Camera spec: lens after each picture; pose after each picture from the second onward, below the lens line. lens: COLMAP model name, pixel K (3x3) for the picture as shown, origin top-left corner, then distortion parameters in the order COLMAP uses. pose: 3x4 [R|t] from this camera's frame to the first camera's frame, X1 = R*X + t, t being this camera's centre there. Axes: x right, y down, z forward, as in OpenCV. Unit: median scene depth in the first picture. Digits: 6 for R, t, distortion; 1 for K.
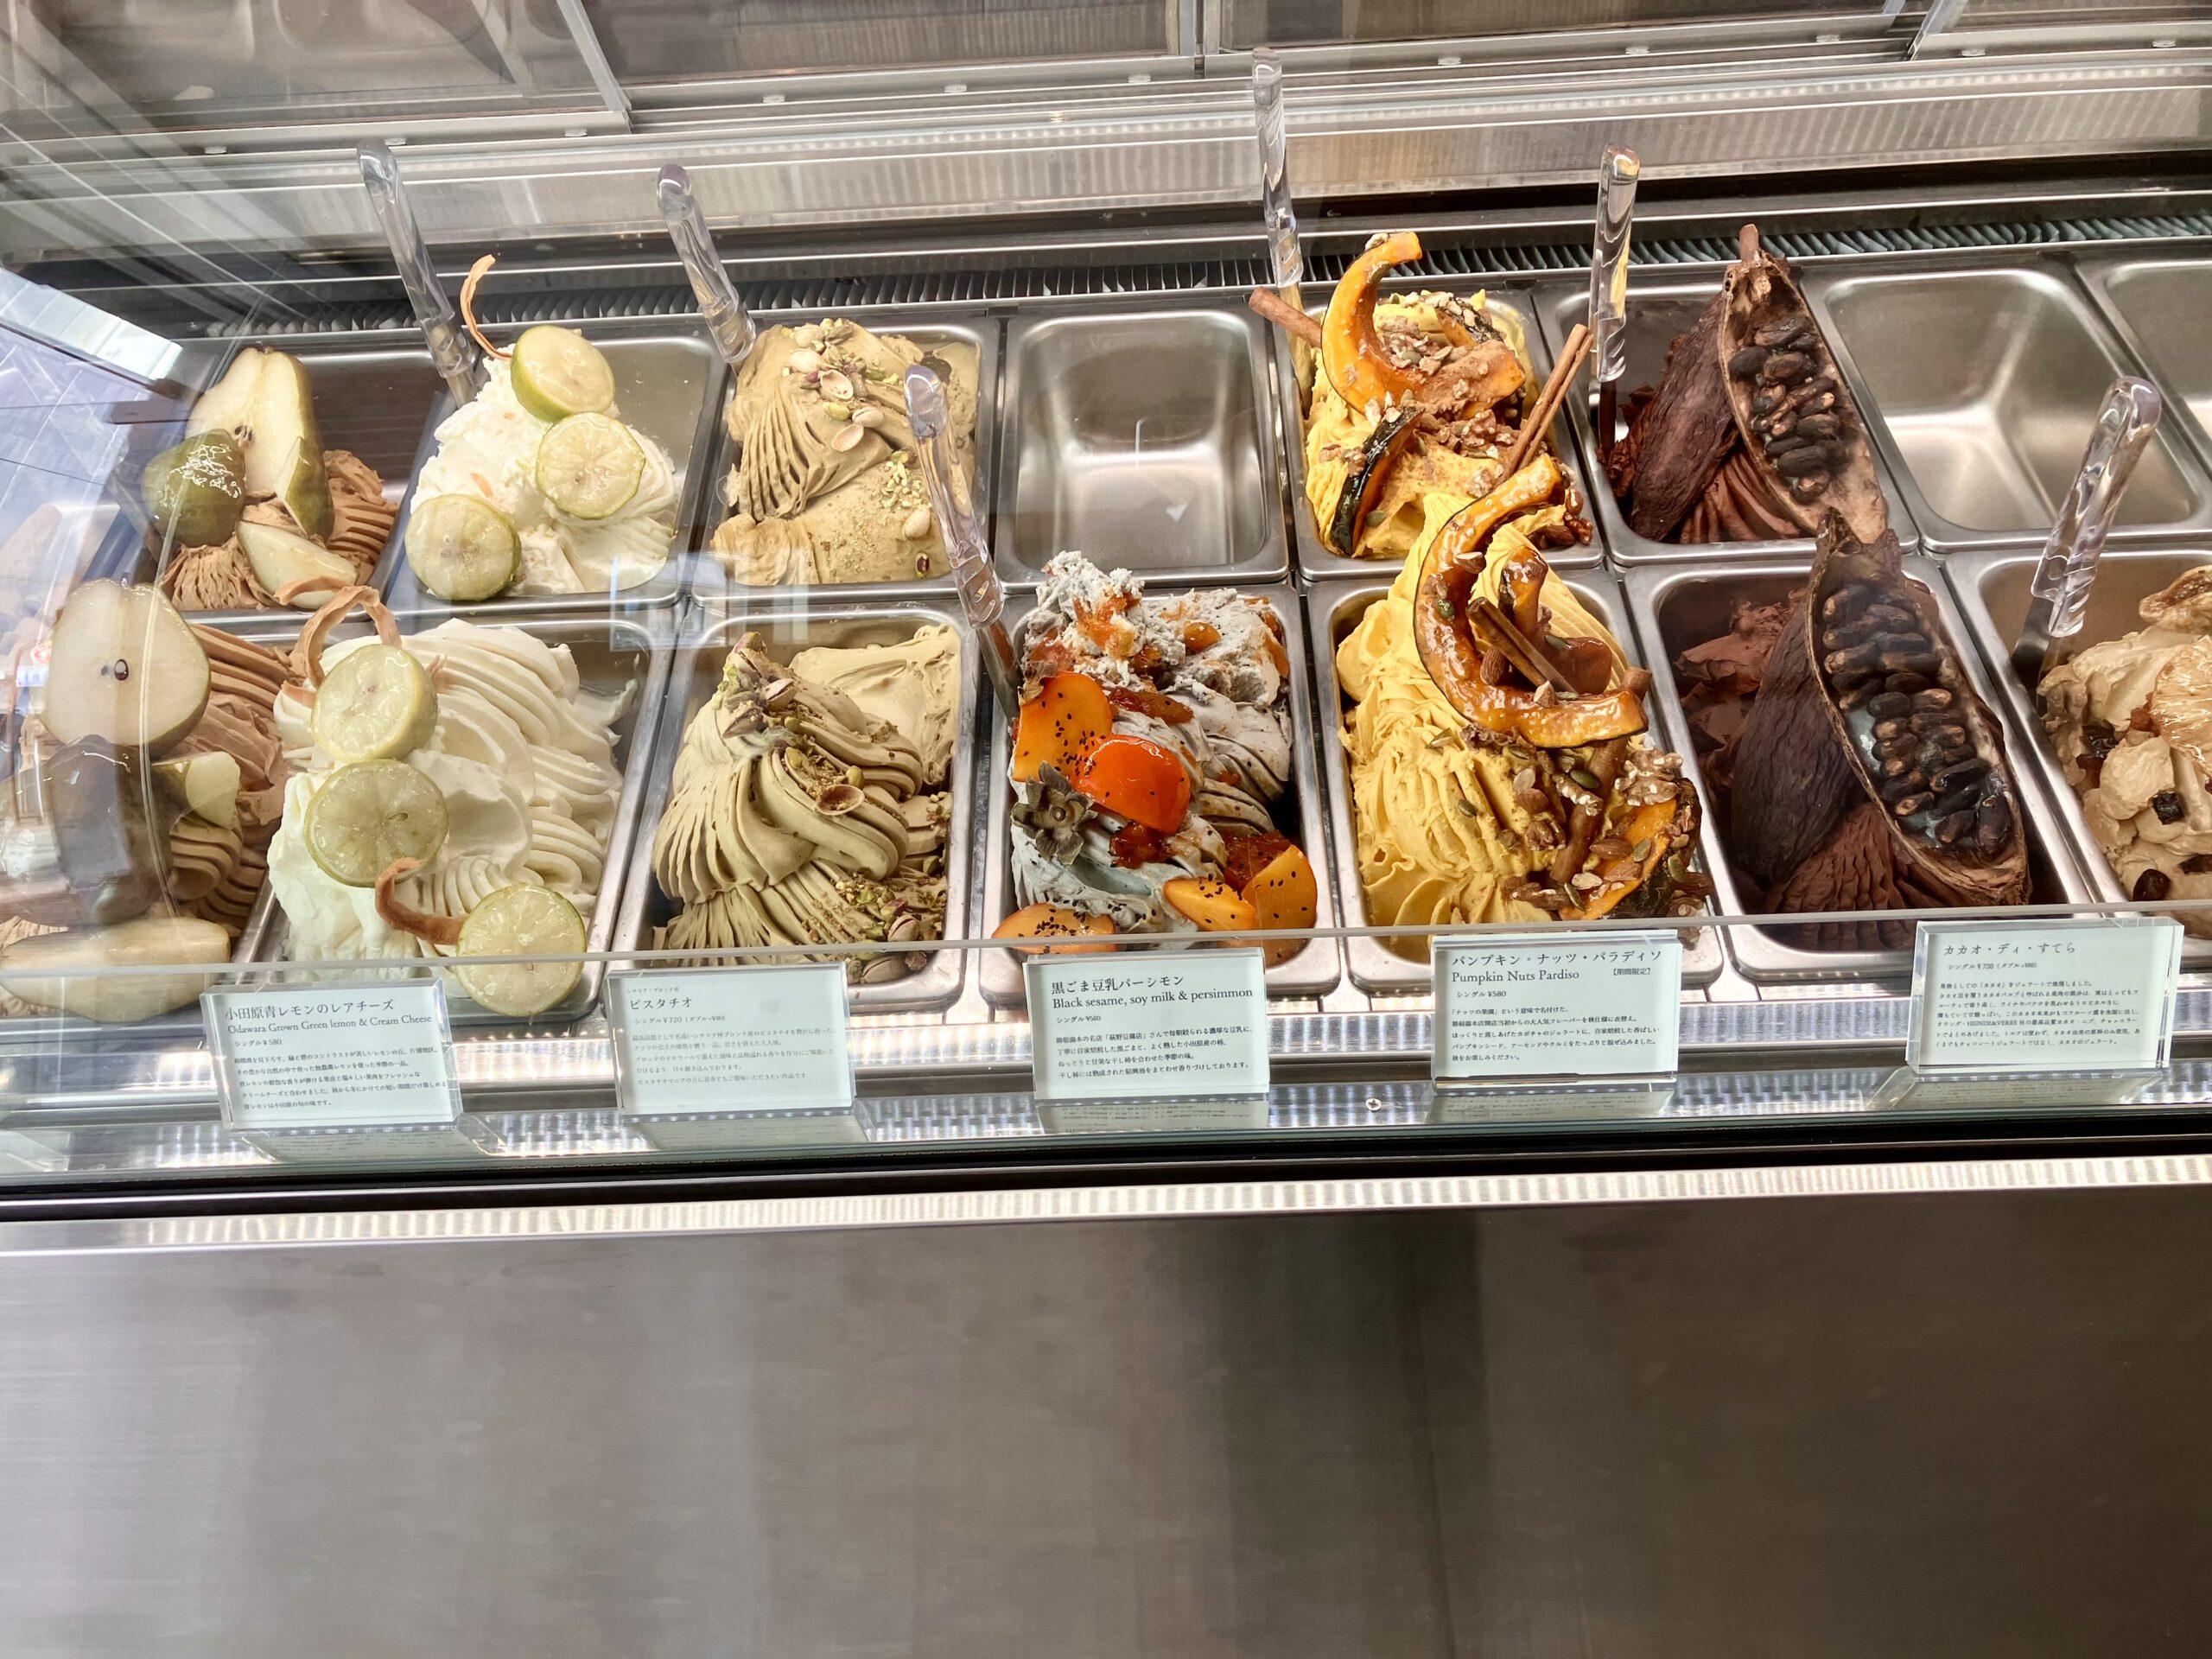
lens RADIAL K [[1829.1, 0, 1105.0], [0, 1829.1, 830.7], [0, 0, 1]] dist [0.012407, -0.013703]
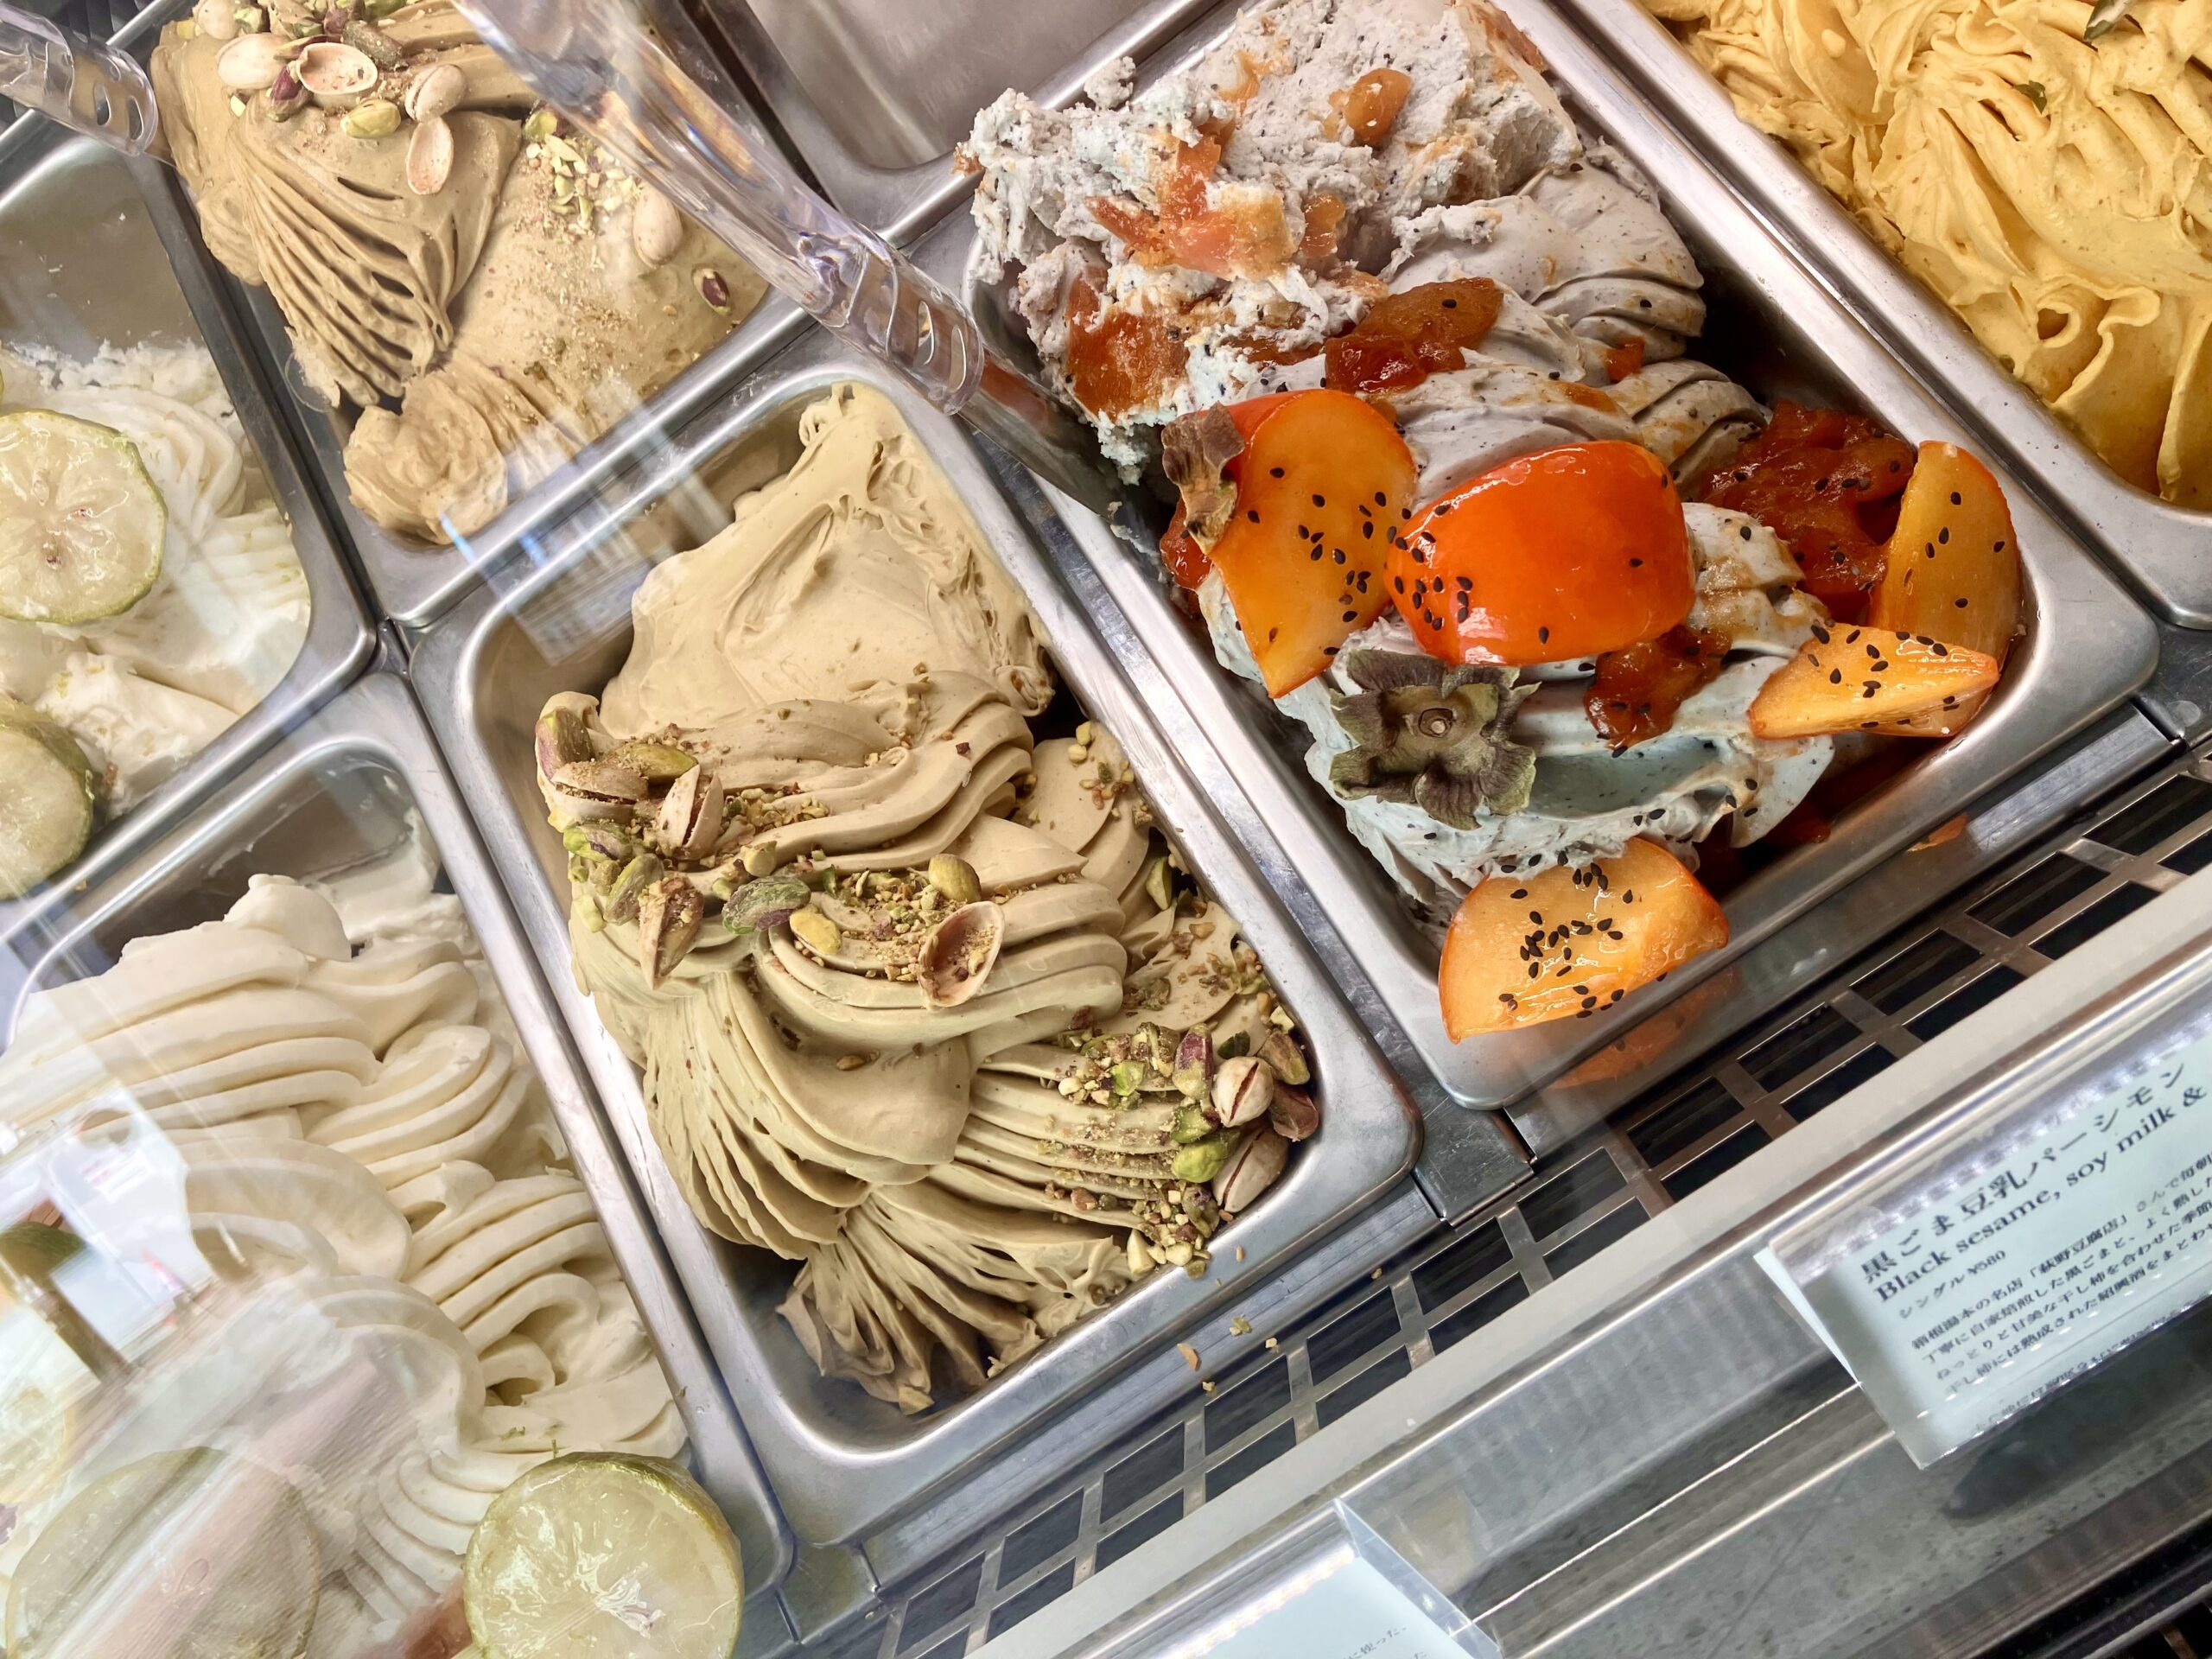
lens RADIAL K [[1829.1, 0, 1070.1], [0, 1829.1, 854.9], [0, 0, 1]] dist [0.012407, -0.013703]
pose [[0.826038, -0.553436, -0.106631, -0.060654], [0.558115, 0.776841, 0.291592, -0.138449], [-0.078542, -0.300379, 0.950581, 0.554633]]
